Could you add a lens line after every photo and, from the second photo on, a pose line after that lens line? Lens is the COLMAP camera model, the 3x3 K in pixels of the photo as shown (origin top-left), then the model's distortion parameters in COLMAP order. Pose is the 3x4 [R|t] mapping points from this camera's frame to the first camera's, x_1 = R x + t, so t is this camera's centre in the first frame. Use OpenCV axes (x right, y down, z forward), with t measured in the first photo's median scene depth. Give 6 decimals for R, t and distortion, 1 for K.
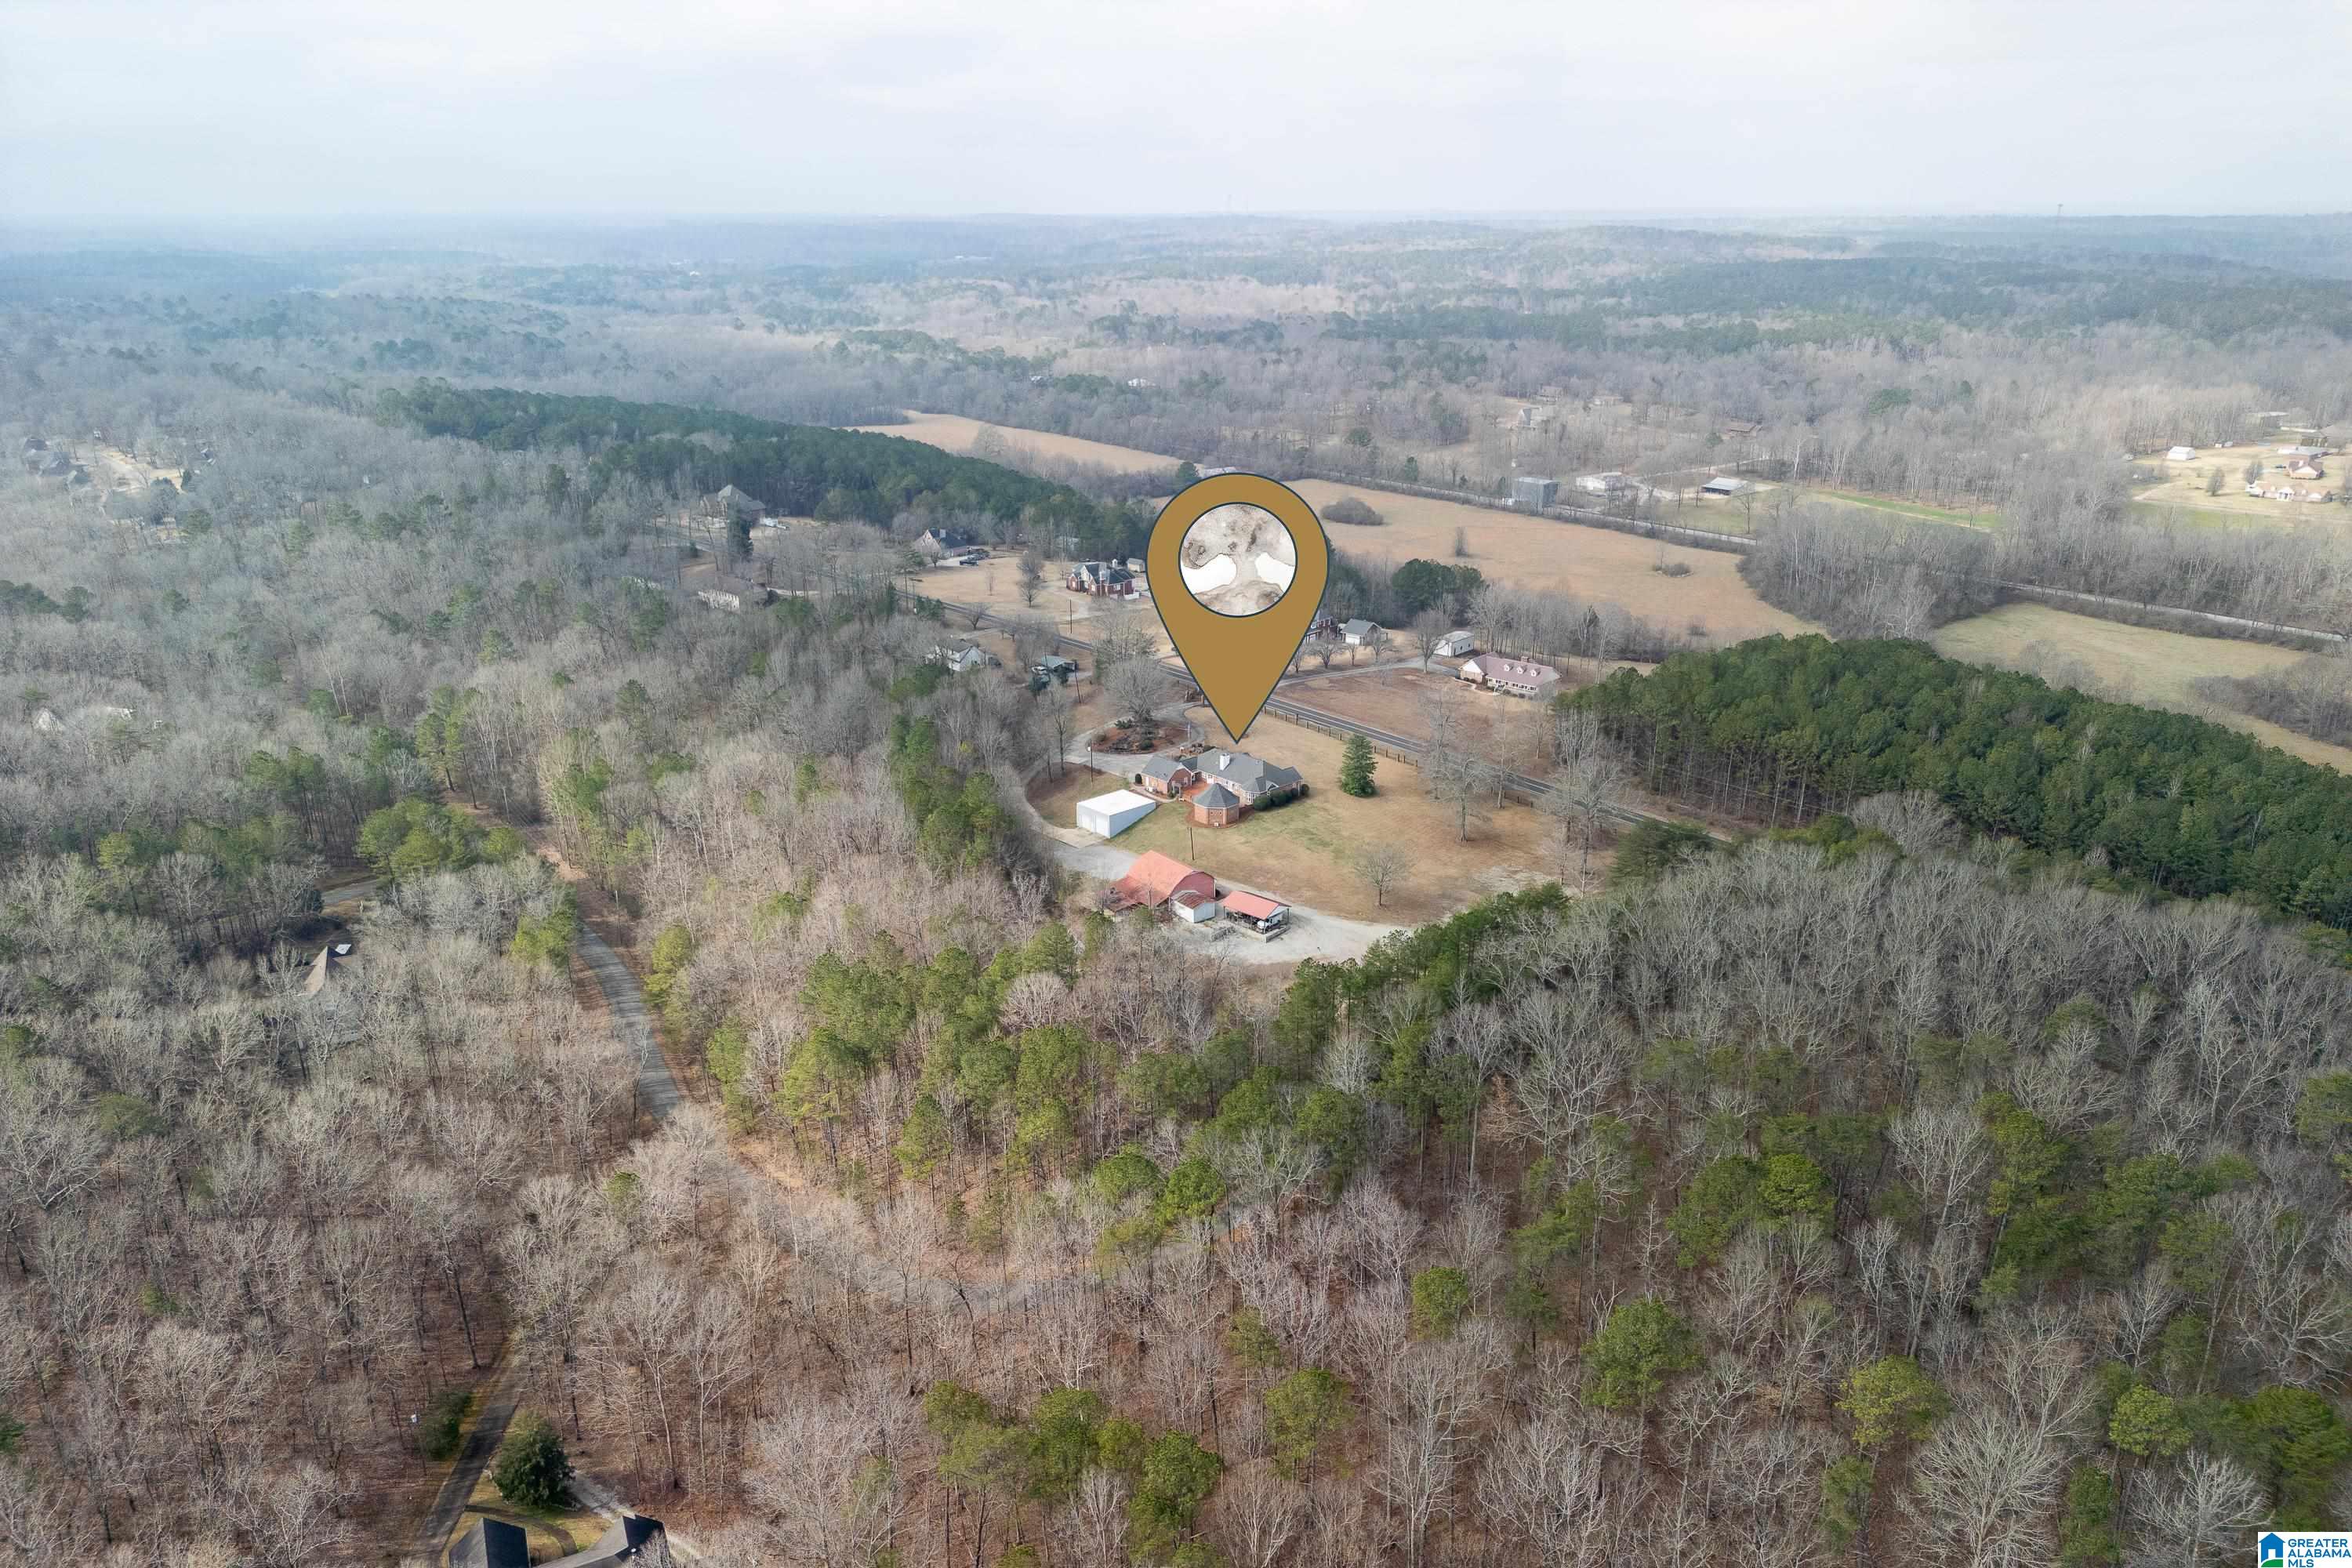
lens RADIAL K [[1657.9, 0, 1149.3], [0, 1657.9, 759.8], [0, 0, 1]] dist [0.080968, -0.096202]
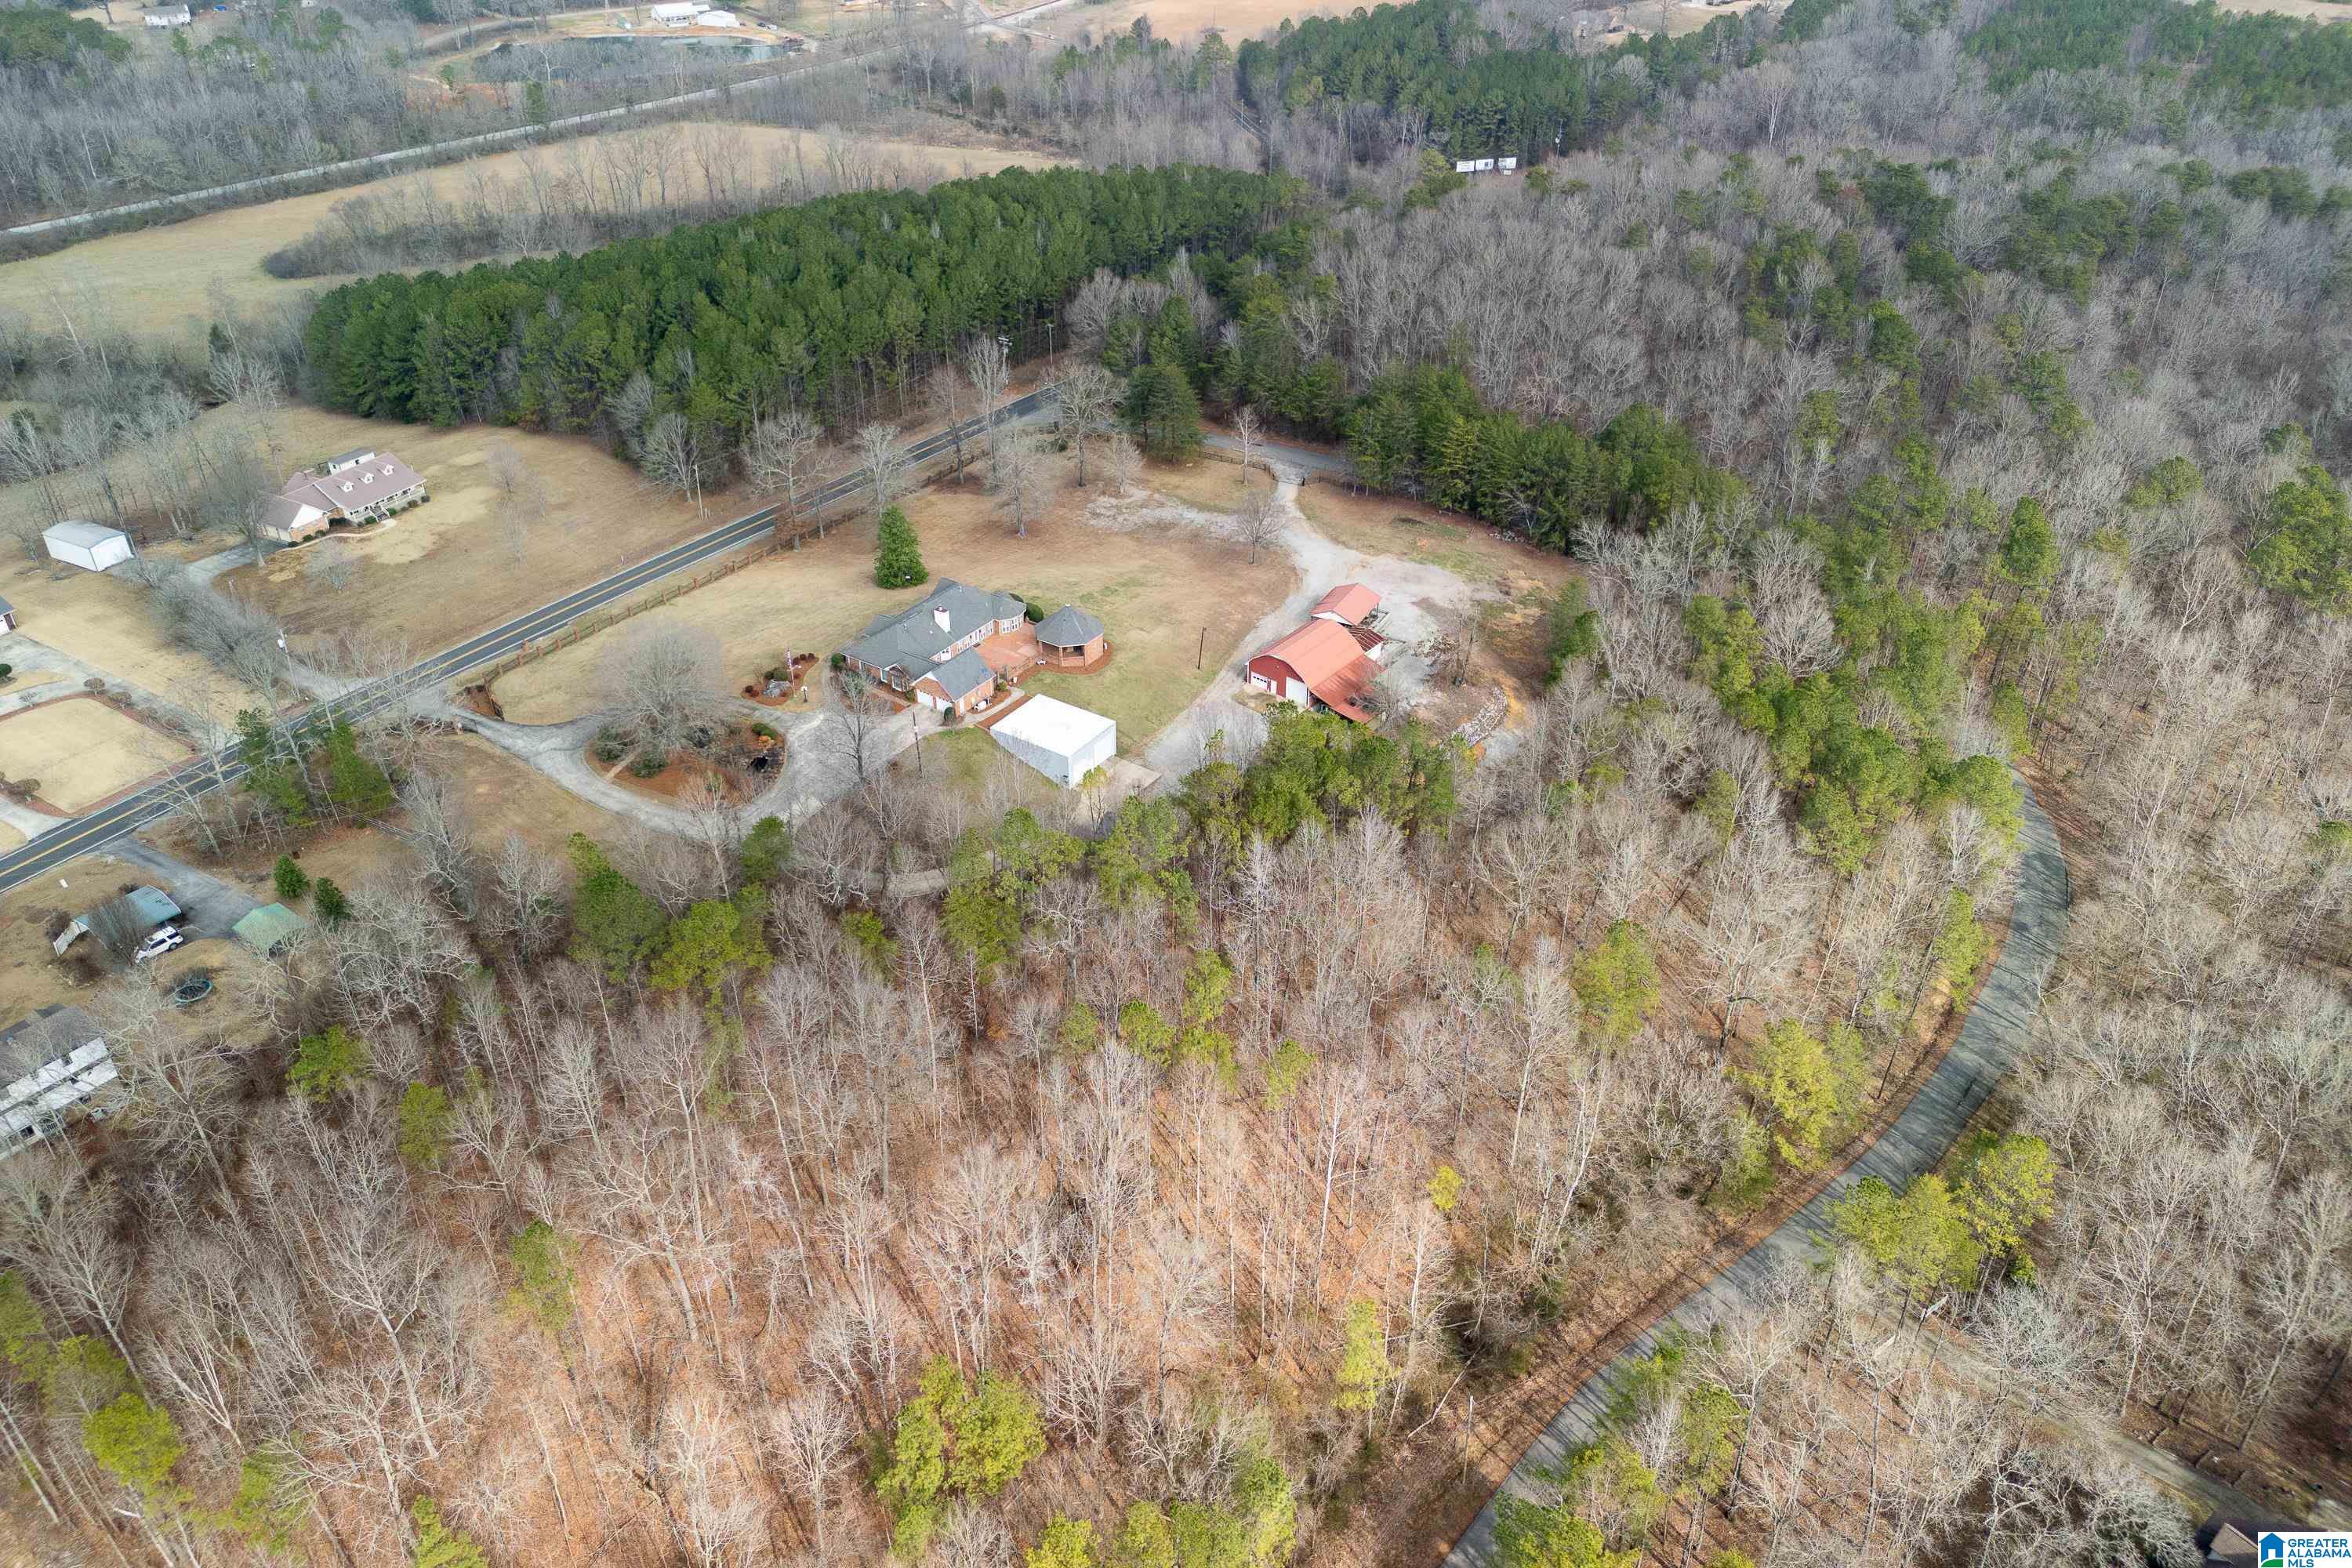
lens RADIAL K [[1657.9, 0, 1149.3], [0, 1657.9, 759.8], [0, 0, 1]] dist [0.080968, -0.096202]
pose [[-0.234320, -0.520609, 0.821012, -0.507969], [0.307952, 0.761283, 0.570626, -0.287198], [-0.922095, 0.386542, -0.018061, 0.893467]]
